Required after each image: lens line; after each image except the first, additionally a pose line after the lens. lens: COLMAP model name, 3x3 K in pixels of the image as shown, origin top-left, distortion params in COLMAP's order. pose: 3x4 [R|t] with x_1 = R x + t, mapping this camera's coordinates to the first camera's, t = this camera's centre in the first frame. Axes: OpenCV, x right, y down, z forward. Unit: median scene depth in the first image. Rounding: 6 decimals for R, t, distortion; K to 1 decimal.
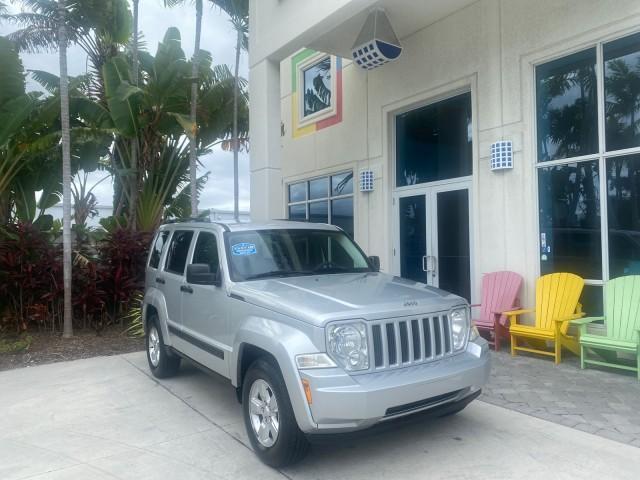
lens RADIAL K [[495.3, 0, 322.5], [0, 495.3, 238.9], [0, 0, 1]] dist [0.038146, -0.043168]
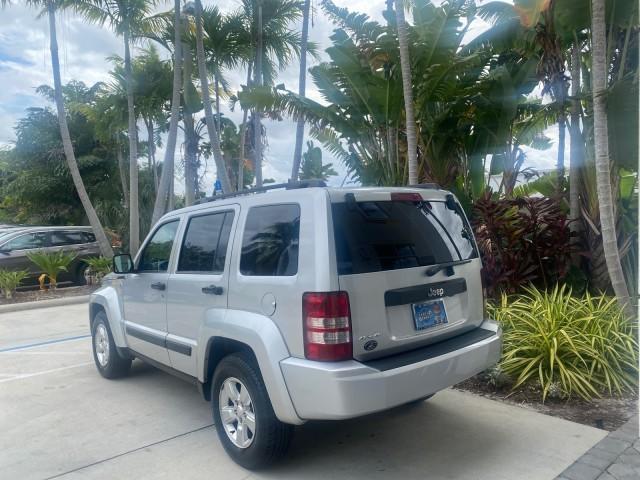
lens RADIAL K [[495.3, 0, 321.6], [0, 495.3, 241.6], [0, 0, 1]] dist [0.038146, -0.043168]
pose [[0.108399, 0.047783, -0.992958, 0.235018], [0.035203, 0.998033, 0.051870, -0.002648], [0.993484, -0.040577, 0.106504, 0.617368]]
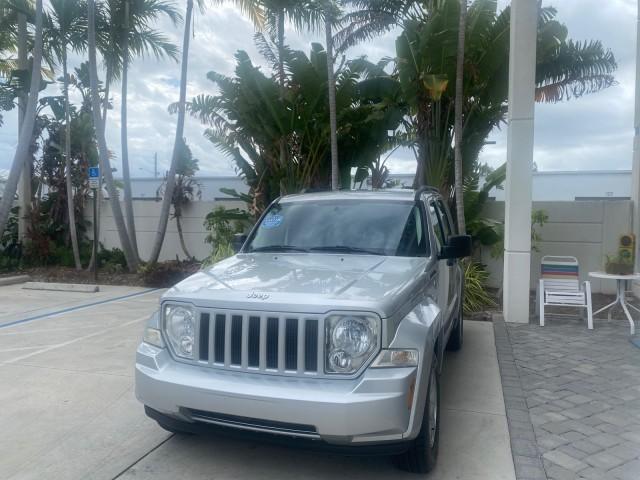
lens RADIAL K [[495.3, 0, 316.6], [0, 495.3, 236.2], [0, 0, 1]] dist [0.038146, -0.043168]
pose [[0.591092, 0.050161, -0.805043, 0.322965], [0.000660, 0.998034, 0.062671, -0.005504], [0.806604, -0.037576, 0.589897, 0.227964]]
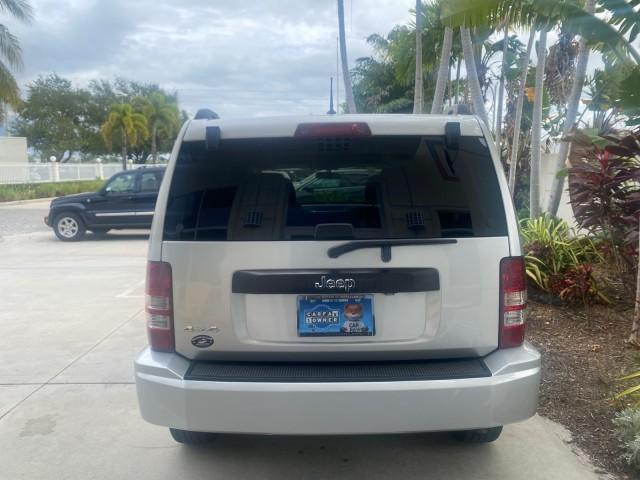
lens RADIAL K [[495.3, 0, 318.5], [0, 495.3, 238.8], [0, 0, 1]] dist [0.038146, -0.043168]
pose [[-0.578167, 0.126051, -0.806123, 0.087406], [0.022643, 0.990093, 0.138578, 0.003368], [0.815604, 0.061868, -0.575293, 0.833581]]
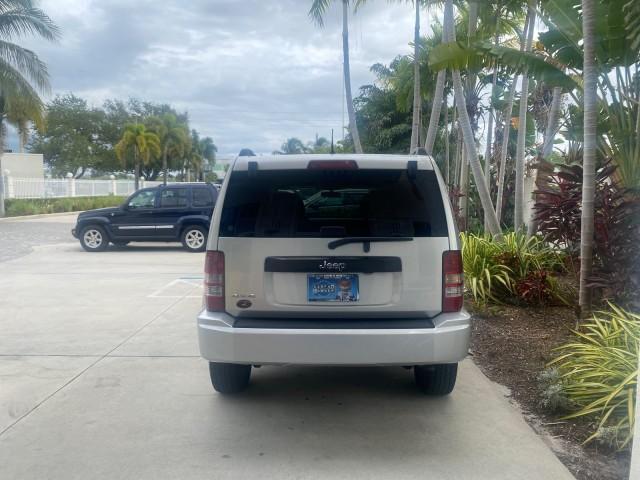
lens RADIAL K [[495.3, 0, 318.2], [0, 495.3, 239.5], [0, 0, 1]] dist [0.038146, -0.043168]
pose [[-0.587286, 0.089390, -0.804428, 0.173572], [0.010041, 0.994611, 0.103193, 0.001601], [0.809317, 0.052527, -0.585018, 0.895442]]
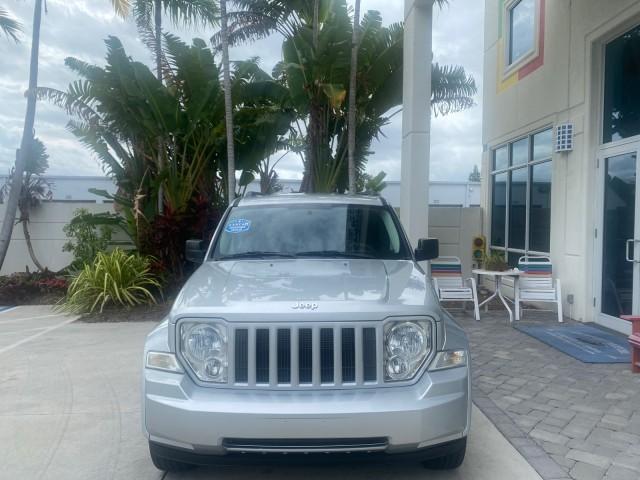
lens RADIAL K [[495.3, 0, 317.0], [0, 495.3, 238.2], [0, 0, 1]] dist [0.038146, -0.043168]
pose [[0.825895, 0.037042, -0.562606, 0.224030], [-0.006516, 0.998400, 0.056169, -0.004376], [0.563787, -0.042723, 0.824815, 0.151829]]
